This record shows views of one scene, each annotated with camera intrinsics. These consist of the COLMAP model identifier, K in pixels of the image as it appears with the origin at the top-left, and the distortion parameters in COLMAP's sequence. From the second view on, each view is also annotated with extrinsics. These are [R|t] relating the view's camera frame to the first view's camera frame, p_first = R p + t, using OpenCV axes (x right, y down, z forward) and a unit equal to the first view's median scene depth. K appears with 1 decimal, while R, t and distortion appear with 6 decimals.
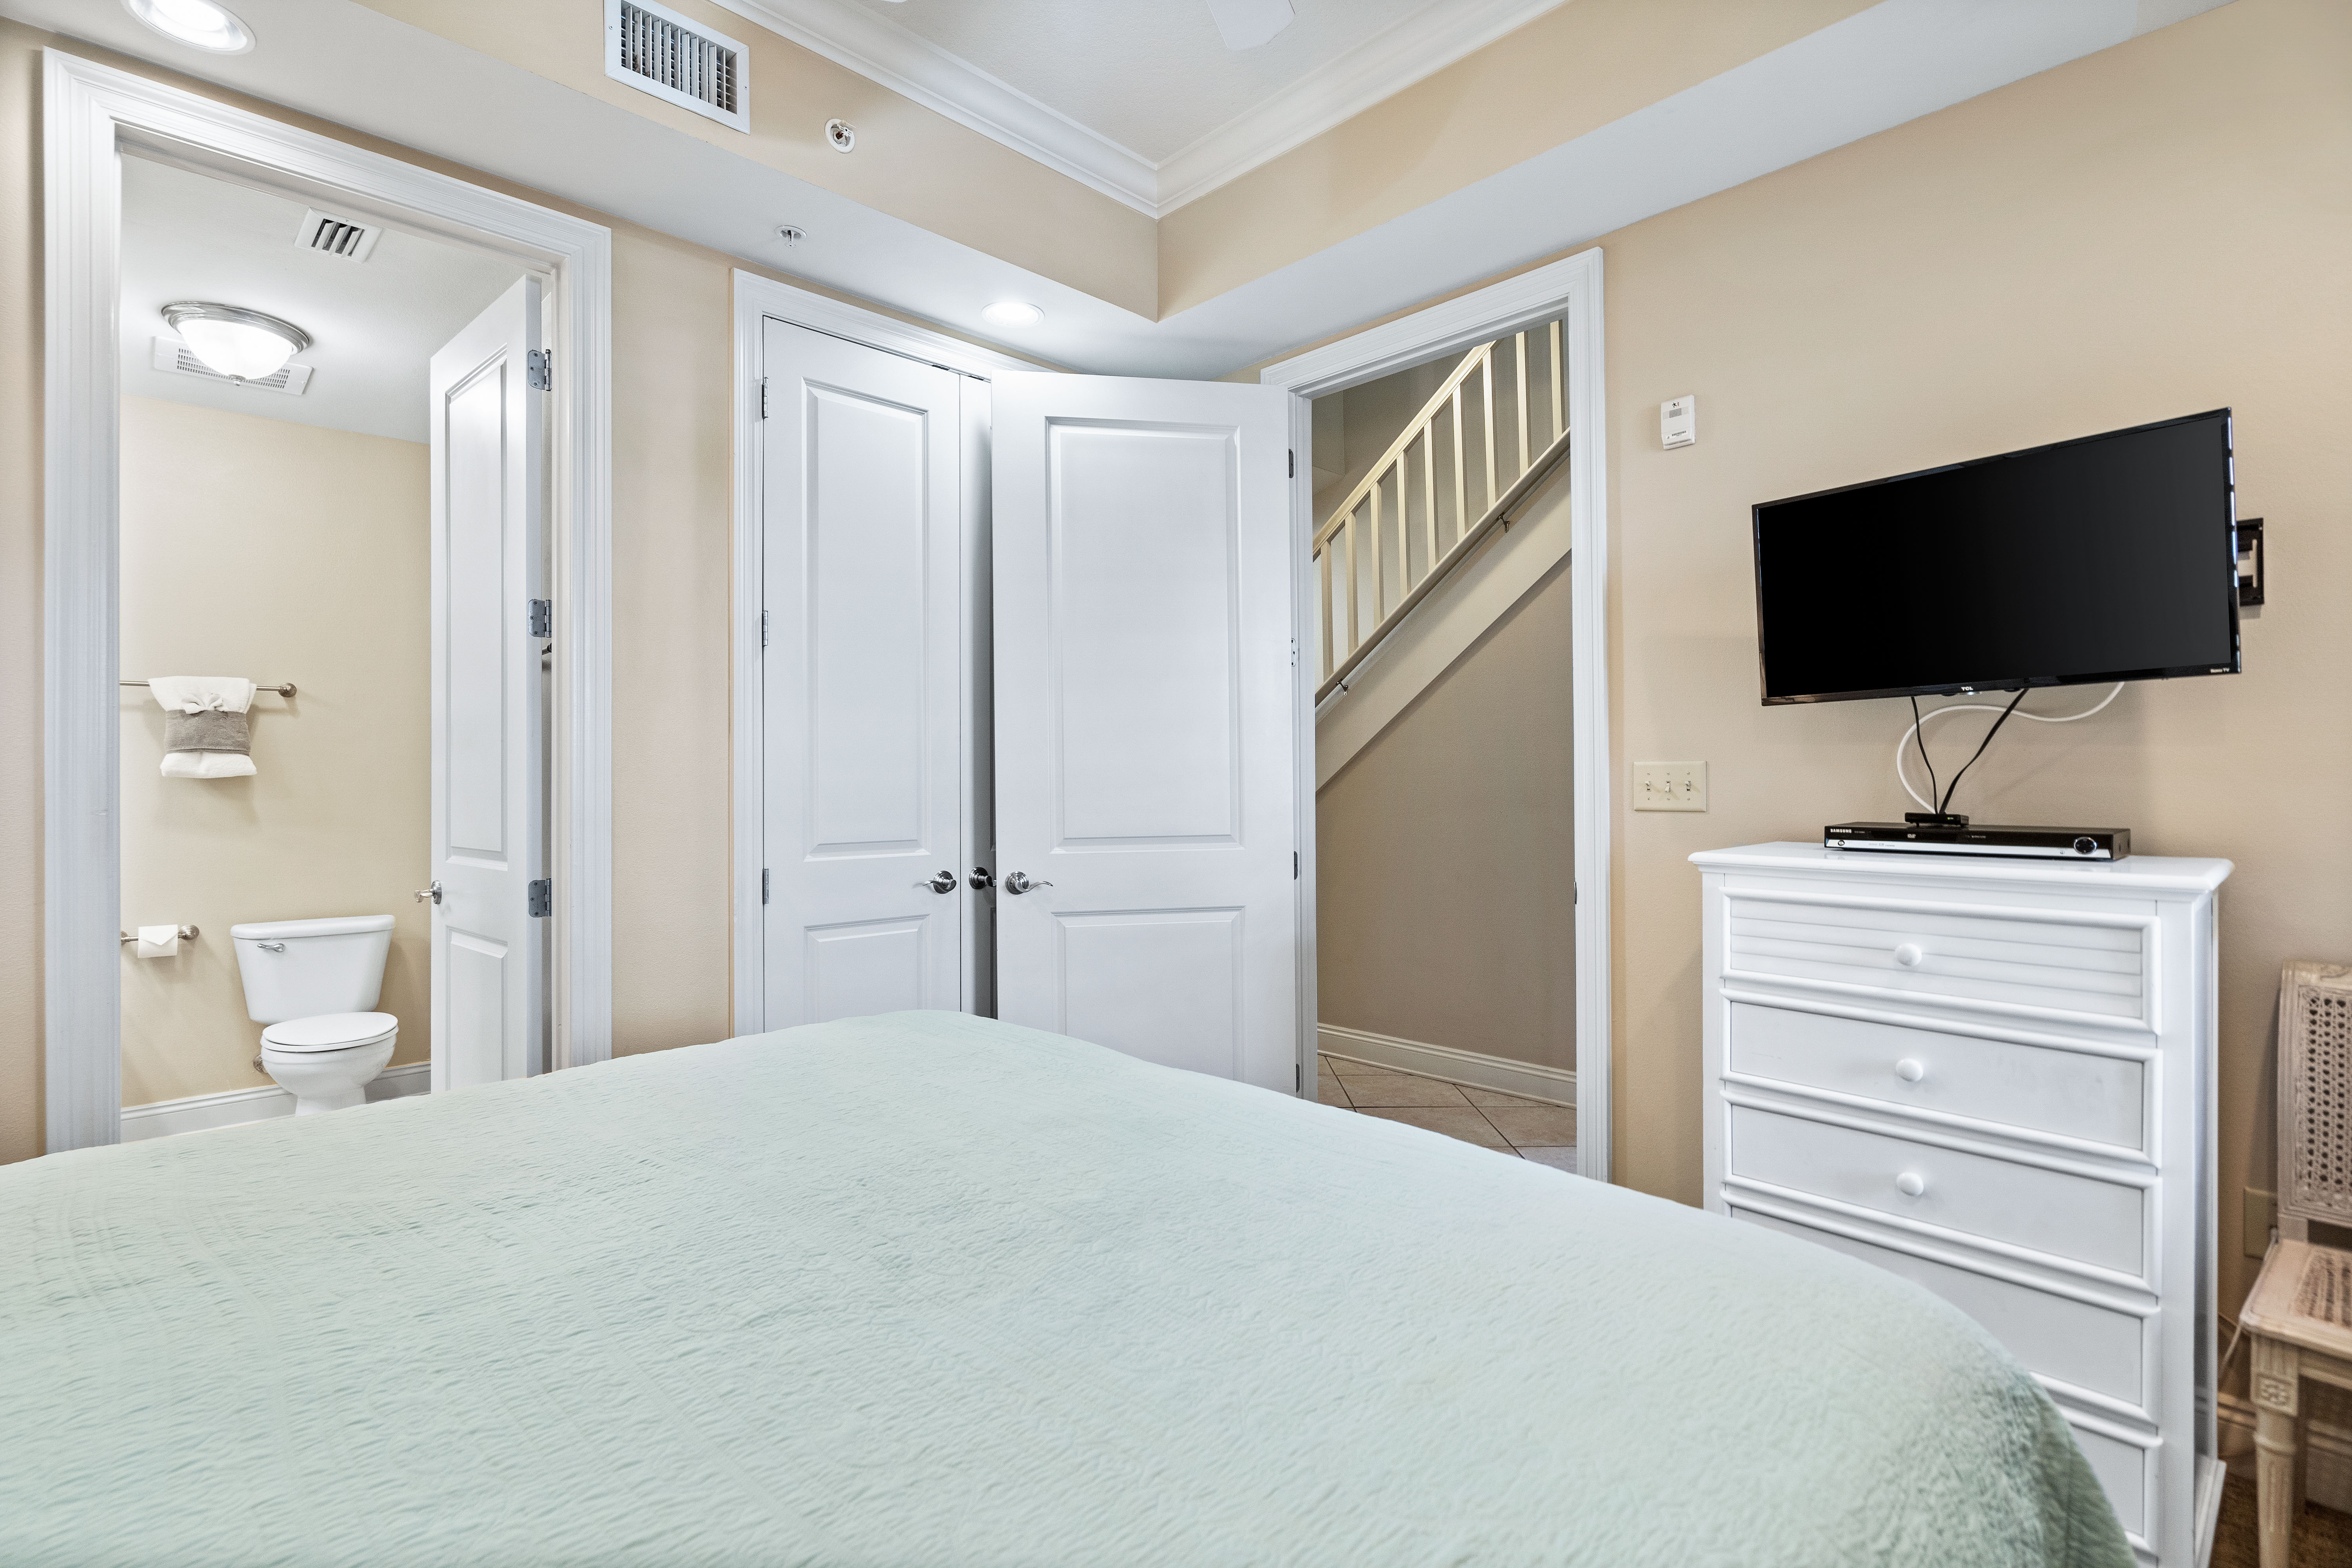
lens RADIAL K [[1092.8, 0, 1172.3], [0, 1092.8, 779.7], [0, 0, 1]] dist [-0.004718, 0.001759]
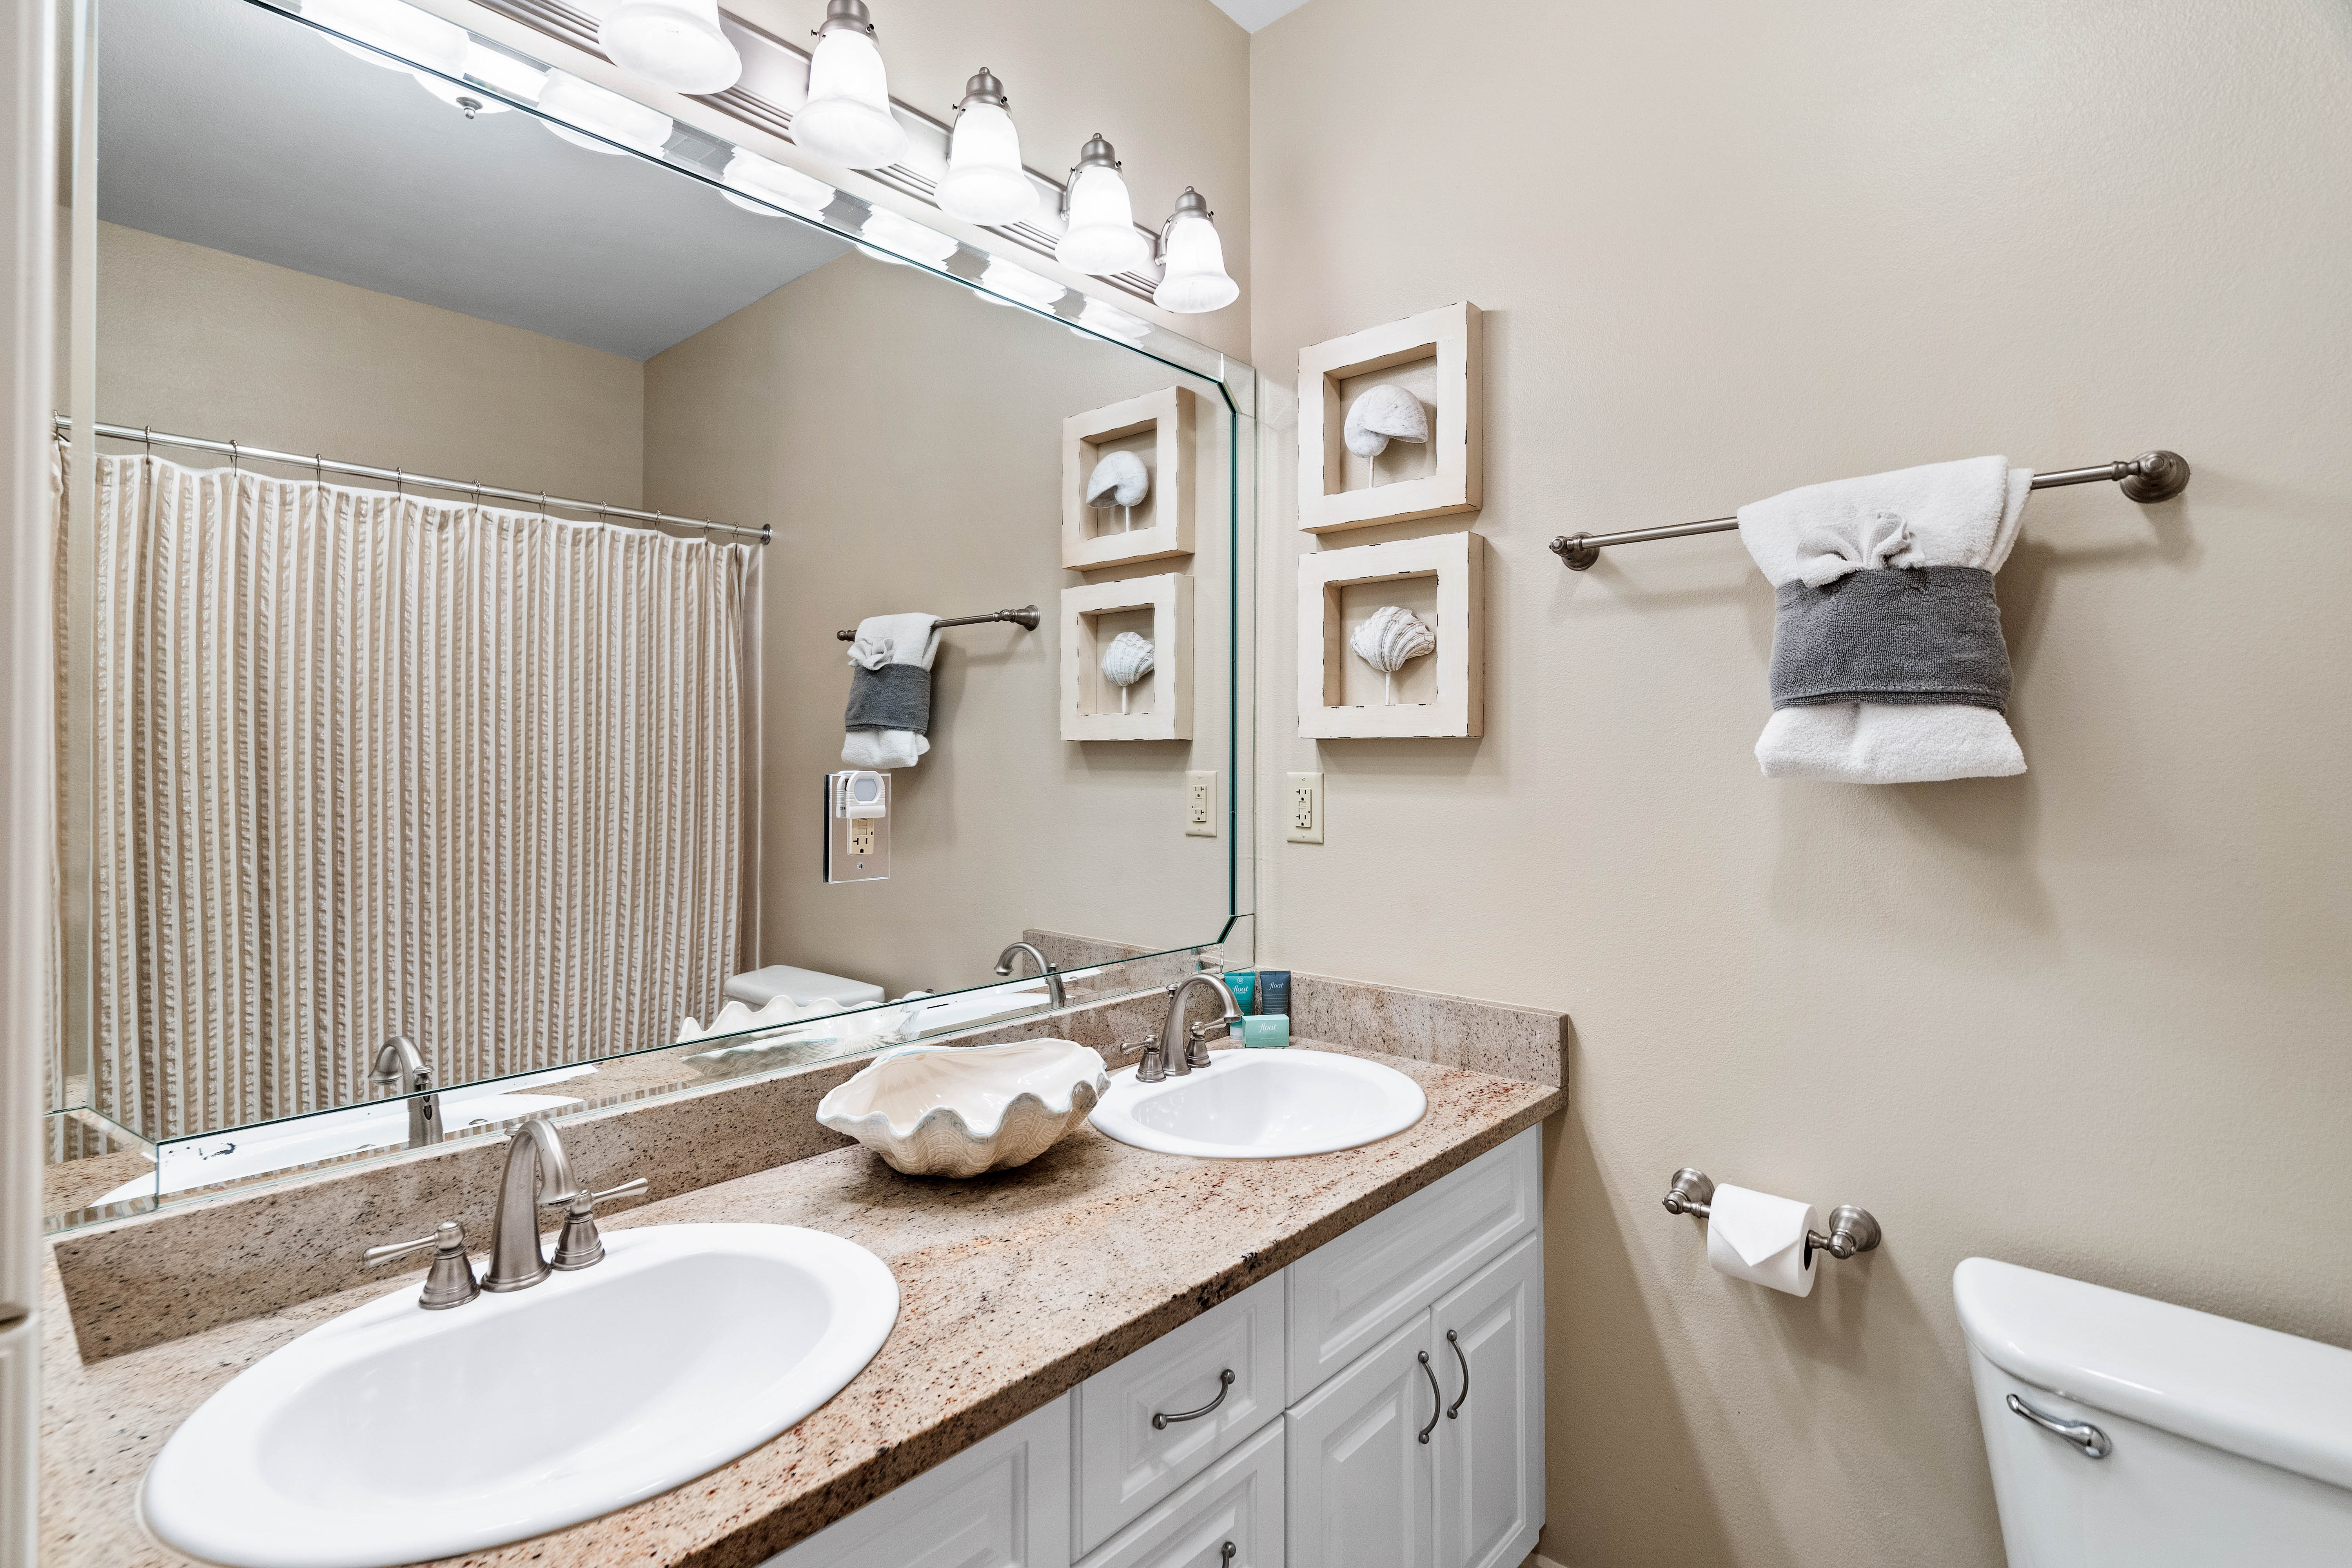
lens RADIAL K [[1092.8, 0, 1157.7], [0, 1092.8, 748.2], [0, 0, 1]] dist [-0.004718, 0.001759]
pose [[0.050040, -0.002085, -0.998745, -0.569705], [0.003160, 0.999993, -0.001929, -0.012173], [0.998742, -0.003059, 0.050046, 0.764441]]
